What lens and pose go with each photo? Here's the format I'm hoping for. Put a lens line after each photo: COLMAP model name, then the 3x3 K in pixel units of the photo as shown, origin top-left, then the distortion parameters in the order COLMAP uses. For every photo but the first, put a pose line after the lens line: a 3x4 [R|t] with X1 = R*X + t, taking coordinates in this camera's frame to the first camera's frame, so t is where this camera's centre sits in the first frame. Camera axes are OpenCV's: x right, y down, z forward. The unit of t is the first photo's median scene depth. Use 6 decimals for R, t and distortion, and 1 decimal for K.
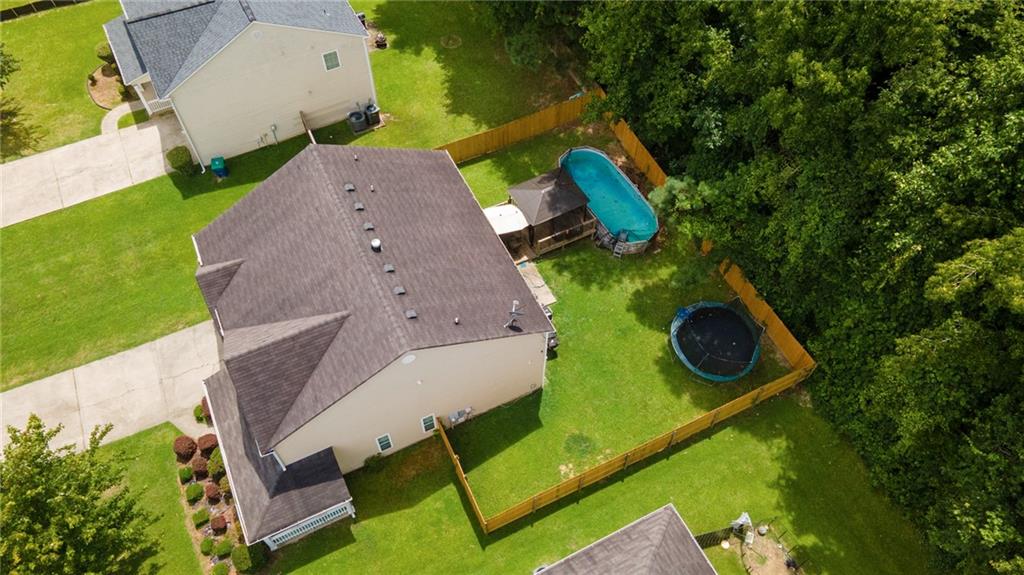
lens RADIAL K [[721.0, 0, 512.0], [0, 721.0, 287.5], [0, 0, 1]] dist [0.021082, -0.000093]
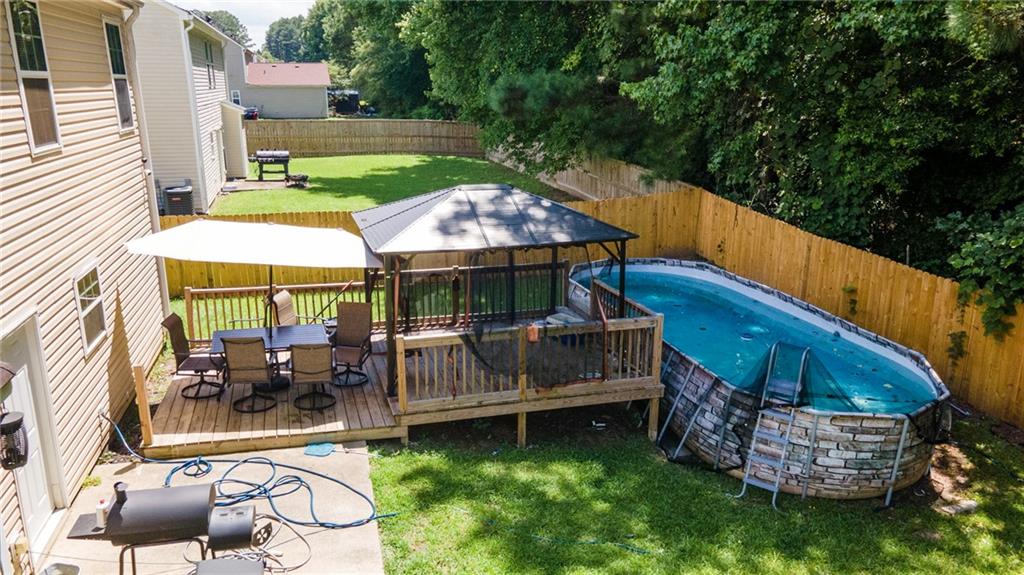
lens RADIAL K [[721.3, 0, 512.0], [0, 721.3, 287.5], [0, 0, 1]] dist [-0.001046, 0.000650]
pose [[0.979344, 0.052794, -0.195188, 0.113372], [-0.166842, 0.756339, -0.632546, 0.061662], [0.114234, 0.652046, 0.749524, 0.802963]]
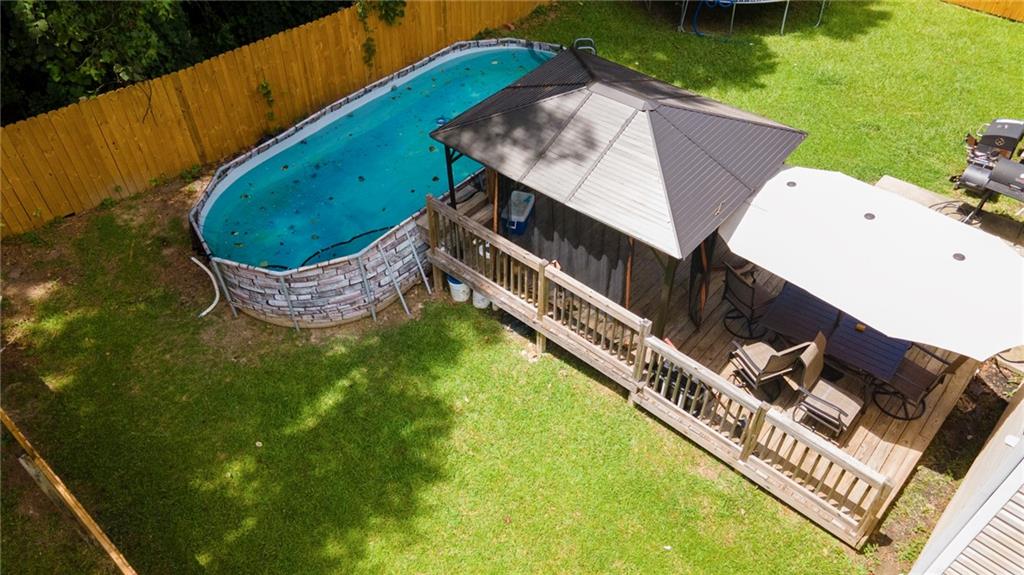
lens RADIAL K [[721.0, 0, 512.0], [0, 721.0, 287.5], [0, 0, 1]] dist [0.021082, -0.000093]
pose [[-0.365065, -0.652935, 0.663628, -0.129576], [0.778006, 0.177528, 0.602653, -0.284652], [-0.511306, 0.736315, 0.443178, 0.941259]]
